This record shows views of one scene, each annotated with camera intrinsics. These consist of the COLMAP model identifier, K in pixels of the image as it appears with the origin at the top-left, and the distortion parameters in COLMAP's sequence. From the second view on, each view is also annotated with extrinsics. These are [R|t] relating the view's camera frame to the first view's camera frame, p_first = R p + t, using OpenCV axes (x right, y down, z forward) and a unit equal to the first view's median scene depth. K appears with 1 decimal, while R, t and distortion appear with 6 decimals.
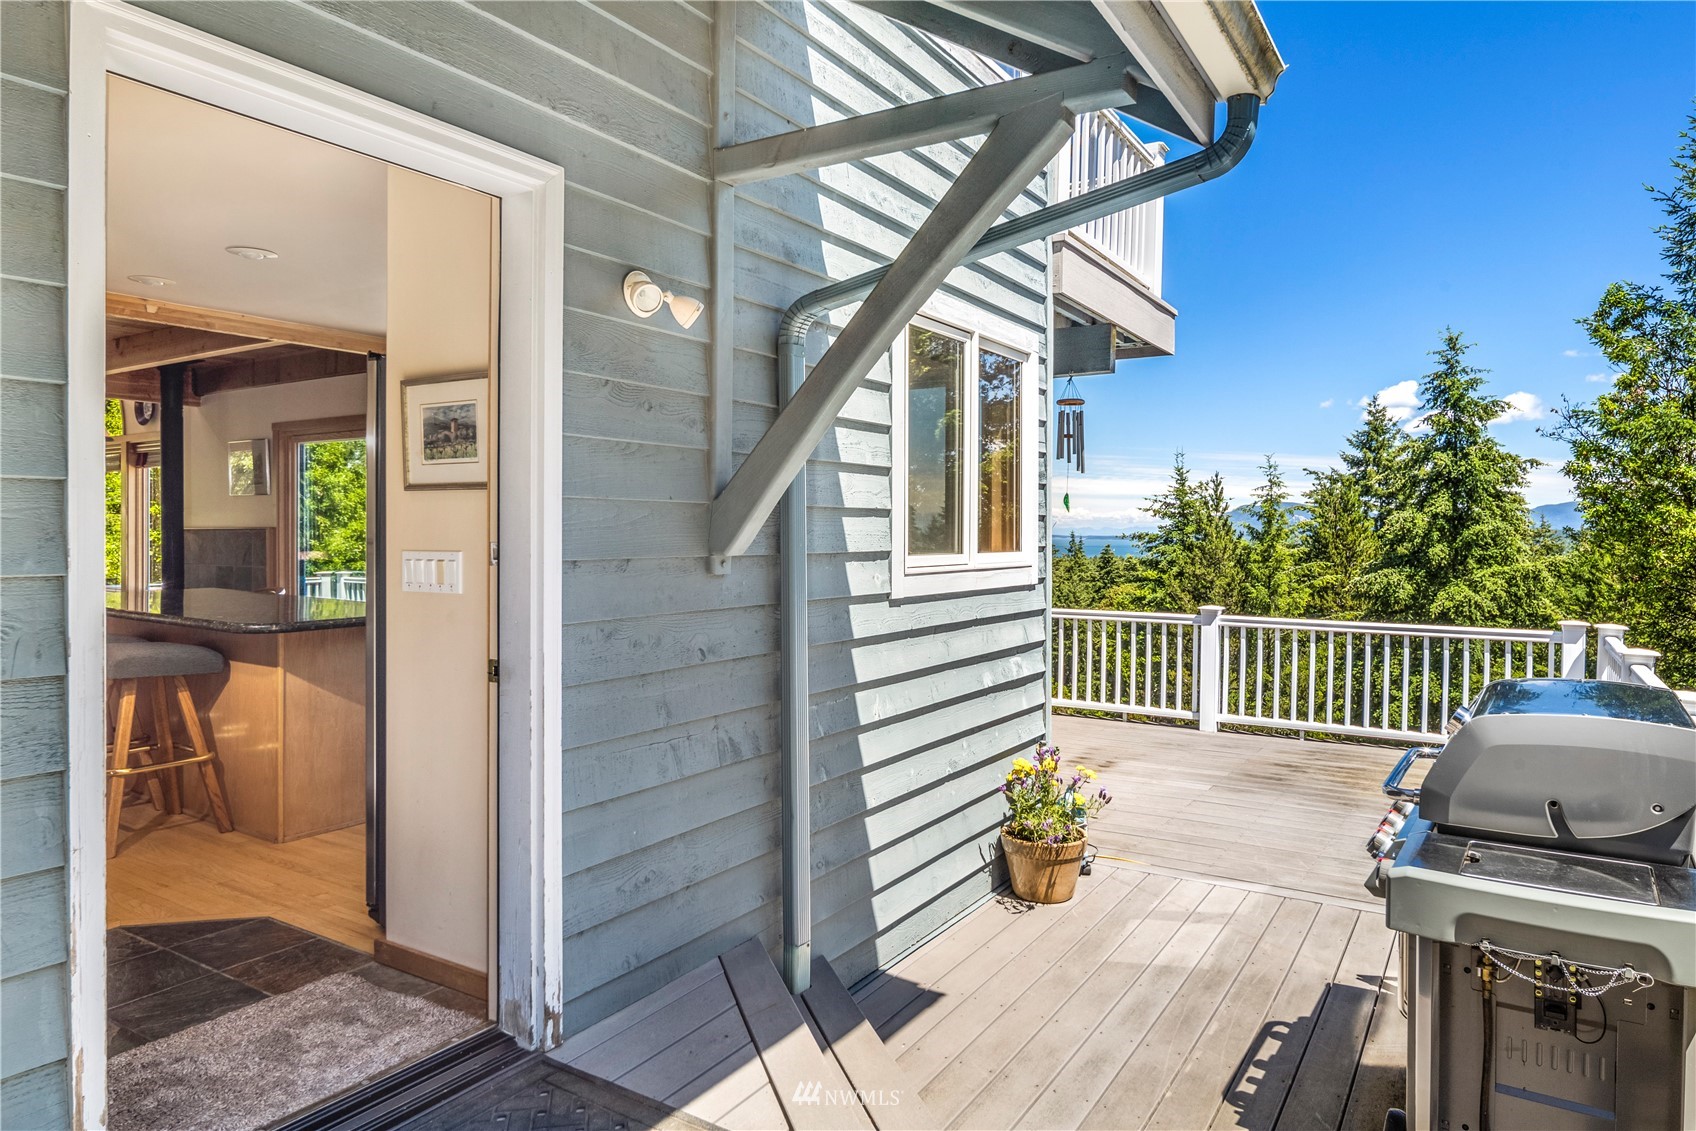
lens RADIAL K [[1049.4, 0, 844.2], [0, 1049.4, 539.8], [0, 0, 1]] dist [-0.005975, -0.000360]
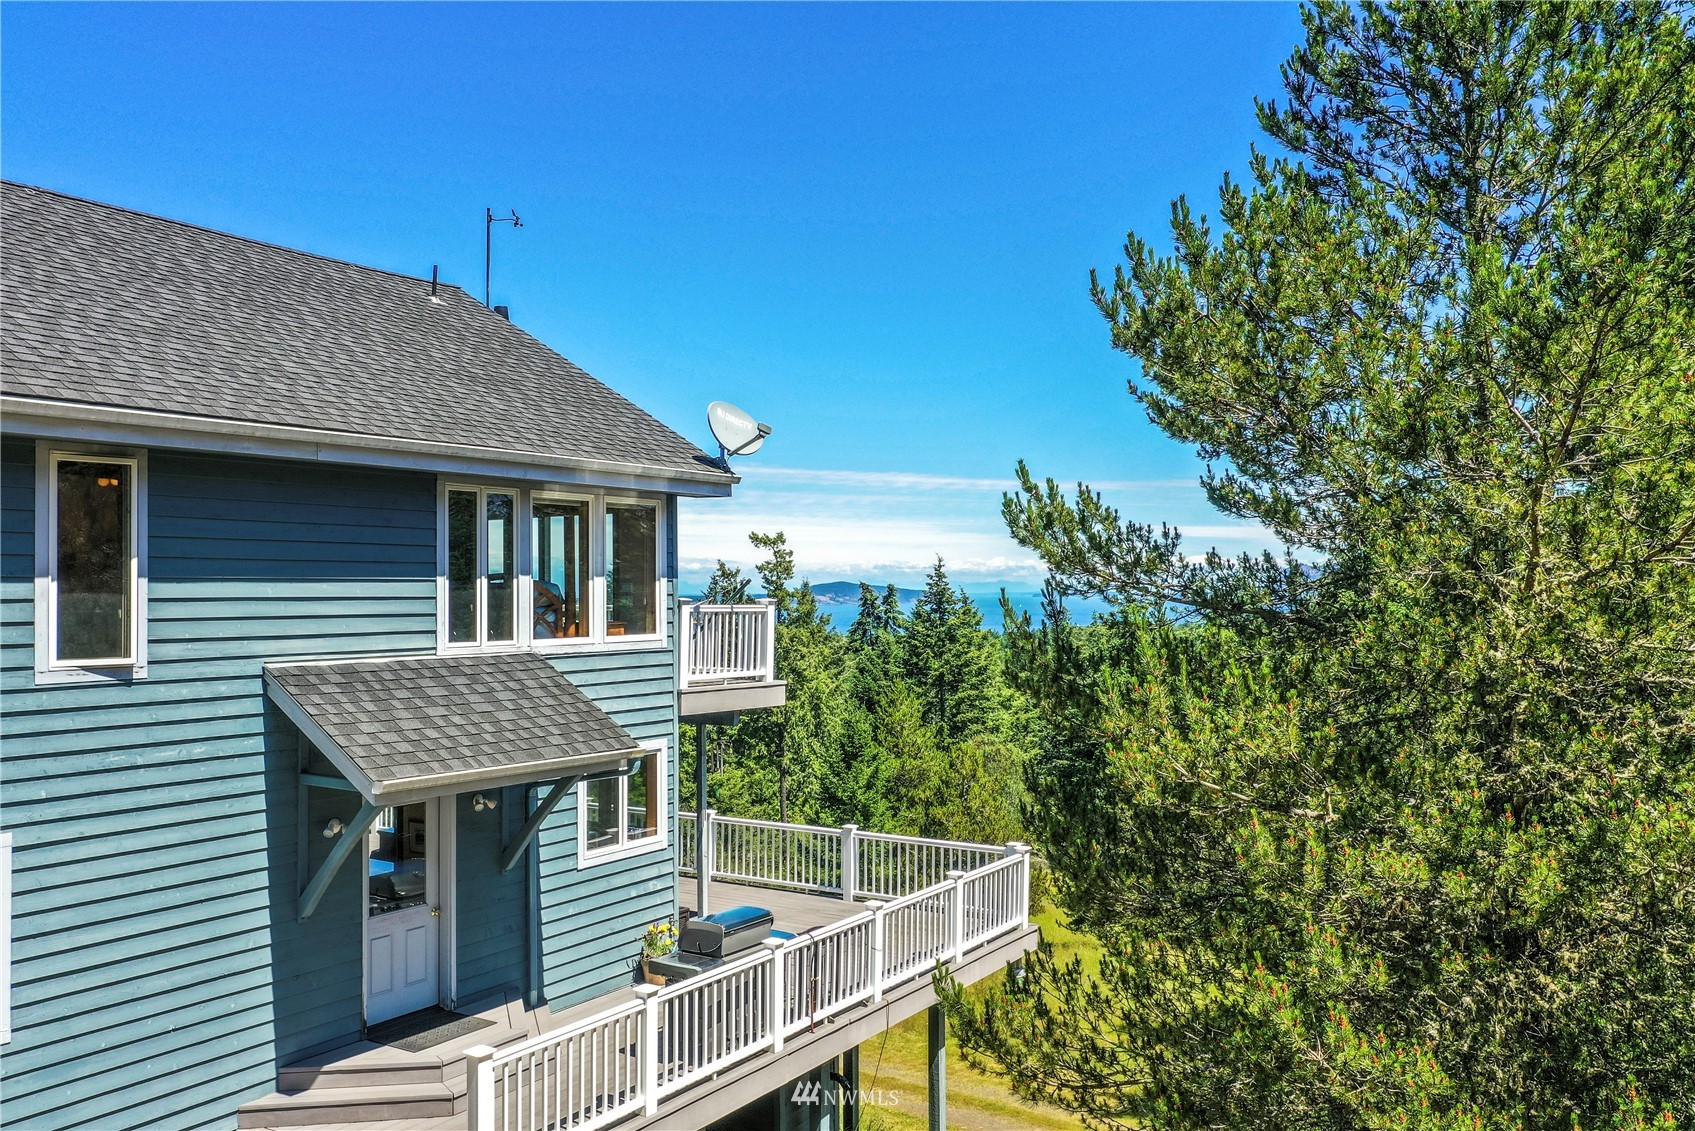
lens RADIAL K [[1372.7, 0, 847.5], [0, 1372.7, 565.5], [0, 0, 1]] dist [0.005376, 0.003588]
pose [[0.999967, -0.001271, 0.008029, 0.082075], [0.001471, 0.999686, -0.025003, -0.073373], [-0.007995, 0.025014, 0.999655, -0.296345]]
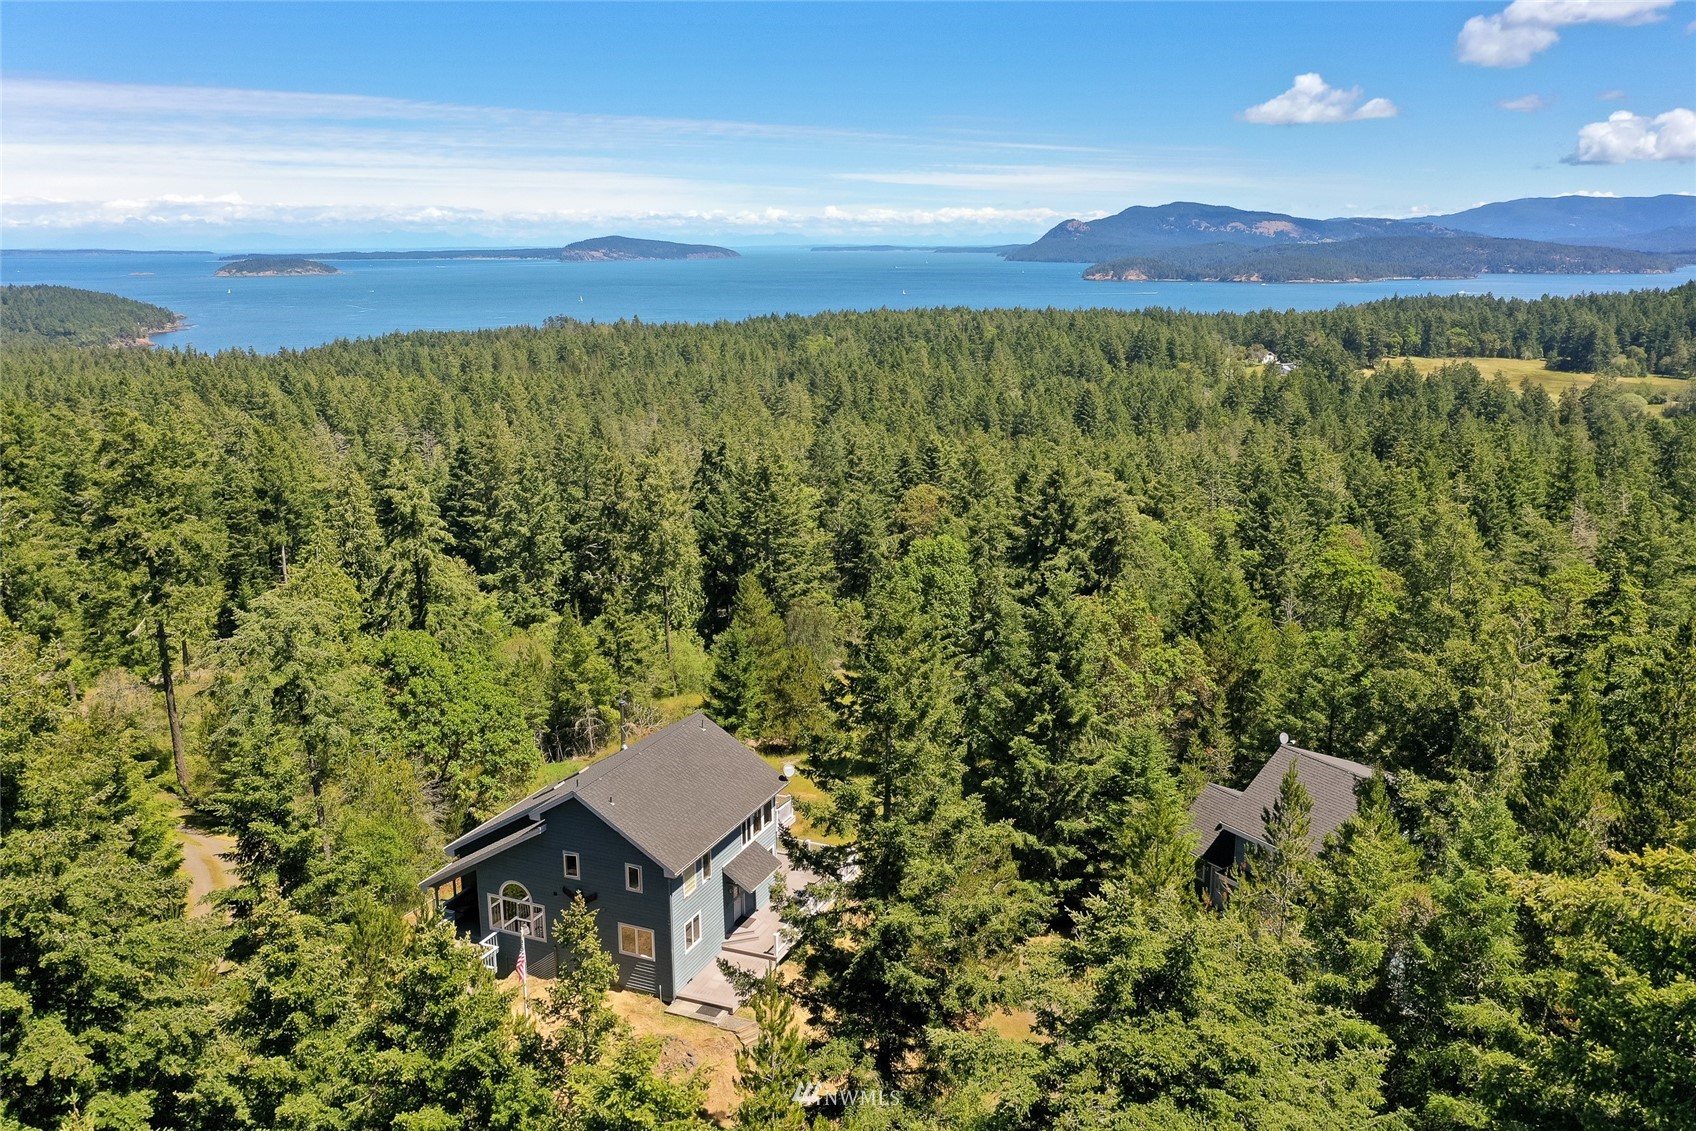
lens RADIAL K [[1384.2, 0, 848.0], [0, 1384.2, 565.5], [0, 0, 1]] dist [0.067876, 0.001045]
pose [[0.986076, -0.048194, 0.159160, -0.151828], [0.011034, 0.973937, 0.226550, -0.827057], [-0.165930, -0.221639, 0.960908, -1.599318]]
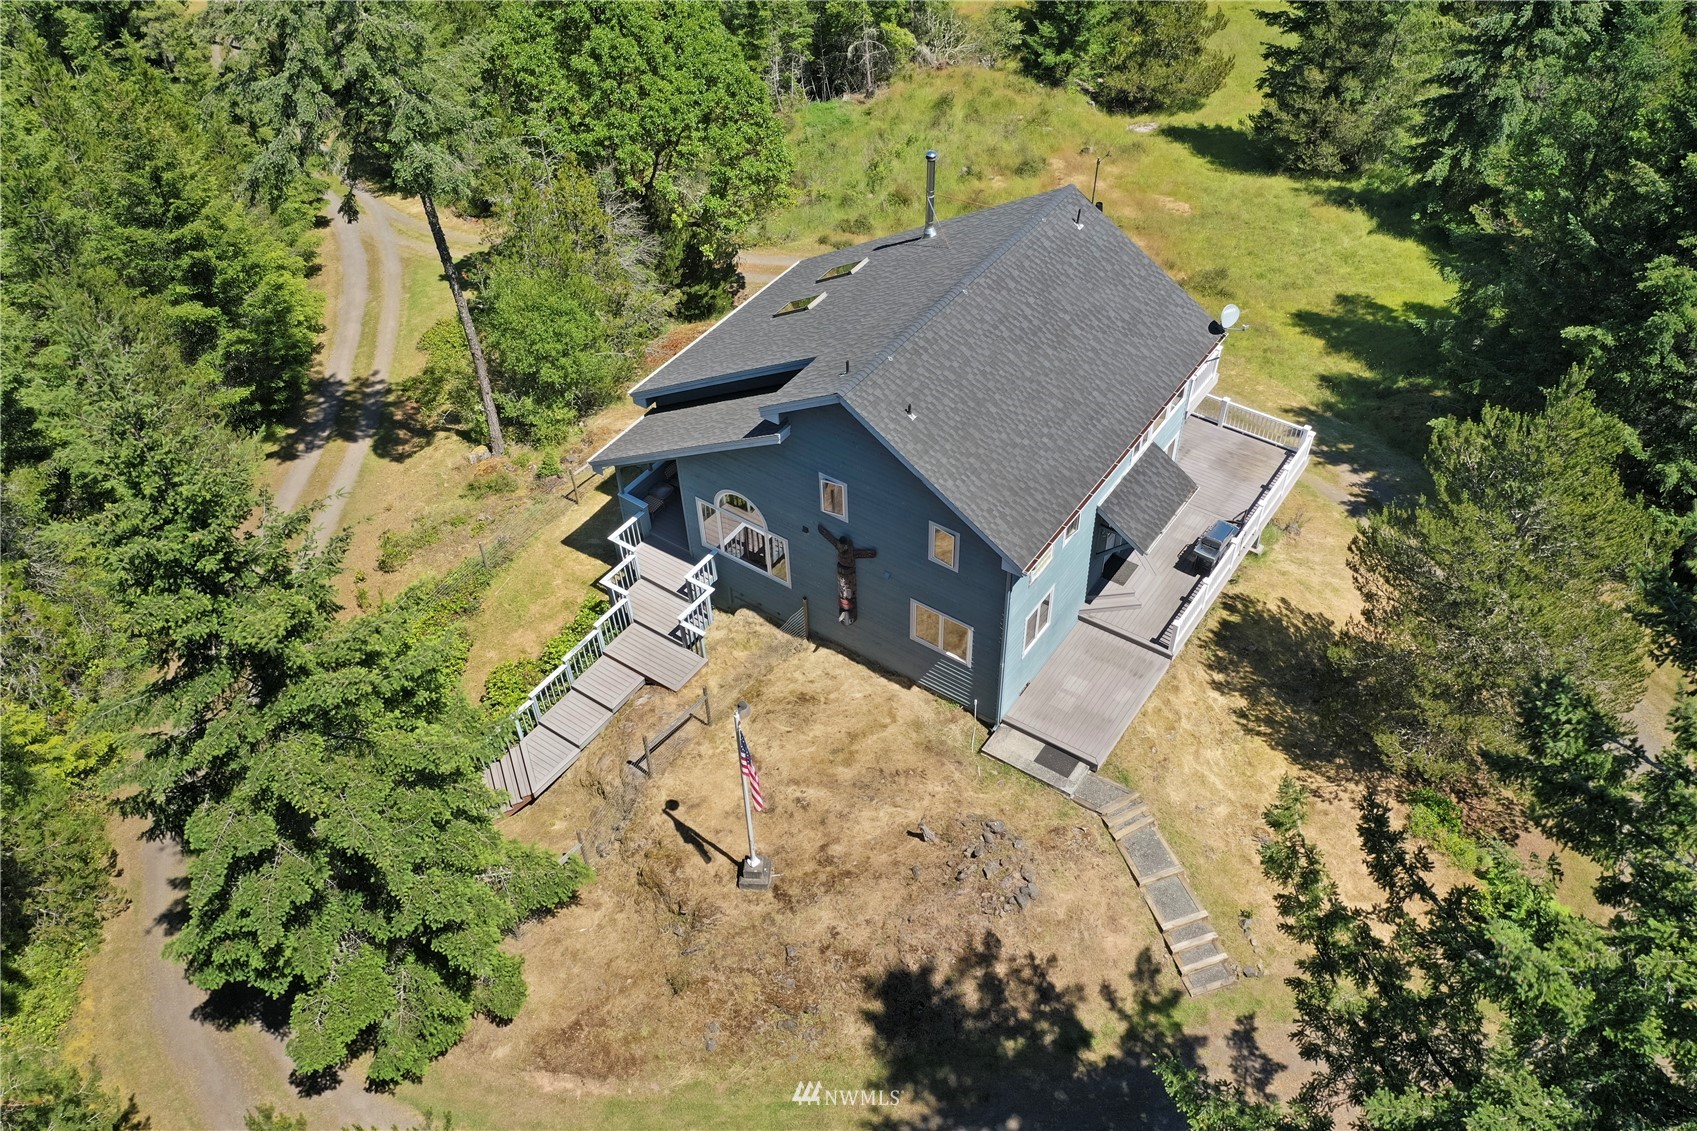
lens RADIAL K [[1374.3, 0, 848.5], [0, 1374.3, 565.5], [0, 0, 1]] dist [0.005376, 0.003588]
pose [[0.999120, 0.002879, -0.041848, -0.182267], [0.026854, 0.722504, 0.690845, -0.703399], [0.032225, -0.691360, 0.721791, -0.699960]]
